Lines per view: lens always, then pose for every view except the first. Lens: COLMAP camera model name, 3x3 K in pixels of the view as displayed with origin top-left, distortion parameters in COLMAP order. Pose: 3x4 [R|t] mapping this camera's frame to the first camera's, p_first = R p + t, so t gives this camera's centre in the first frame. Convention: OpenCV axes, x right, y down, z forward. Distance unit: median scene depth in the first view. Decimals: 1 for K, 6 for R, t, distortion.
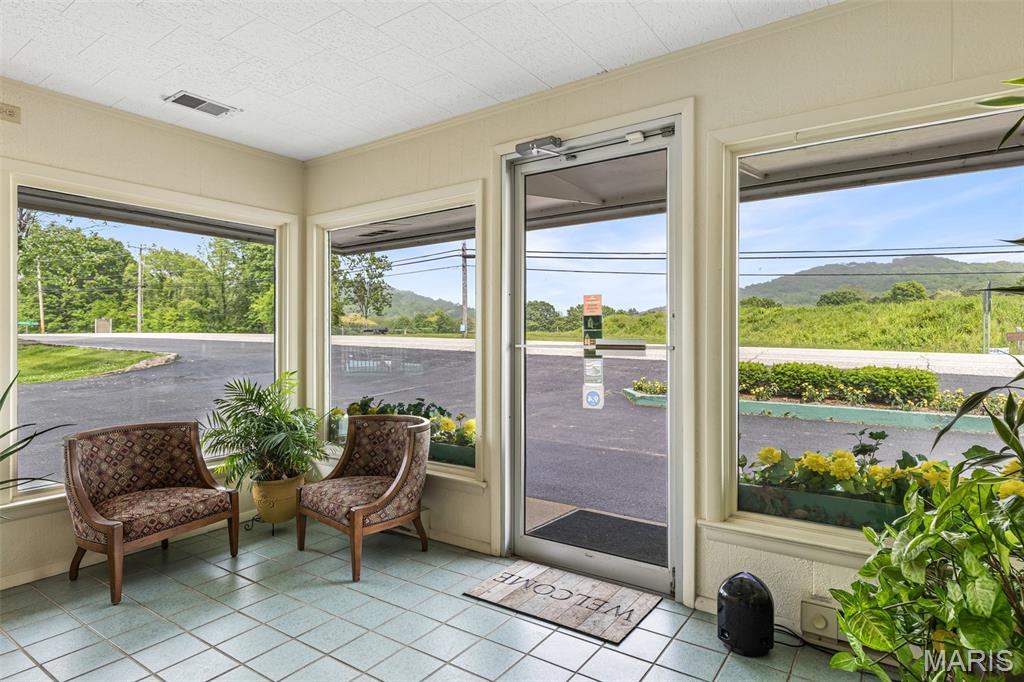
lens RADIAL K [[565.4, 0, 510.2], [0, 565.4, 340.5], [0, 0, 1]] dist [-0.001394, -0.000810]
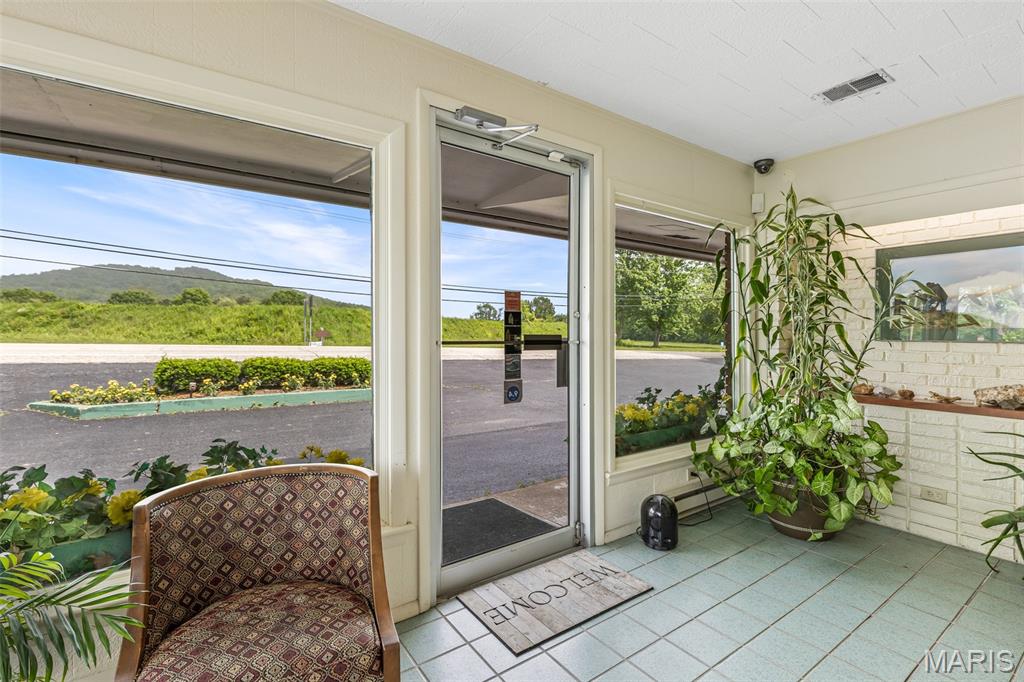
lens RADIAL K [[471.5, 0, 522.4], [0, 471.5, 334.8], [0, 0, 1]] dist [0.003223, 0.000070]
pose [[0.332606, 0.000653, 0.943066, -0.212673], [0.004230, 0.999989, -0.002184, -0.000247], [-0.943056, 0.004716, 0.332600, 0.231235]]
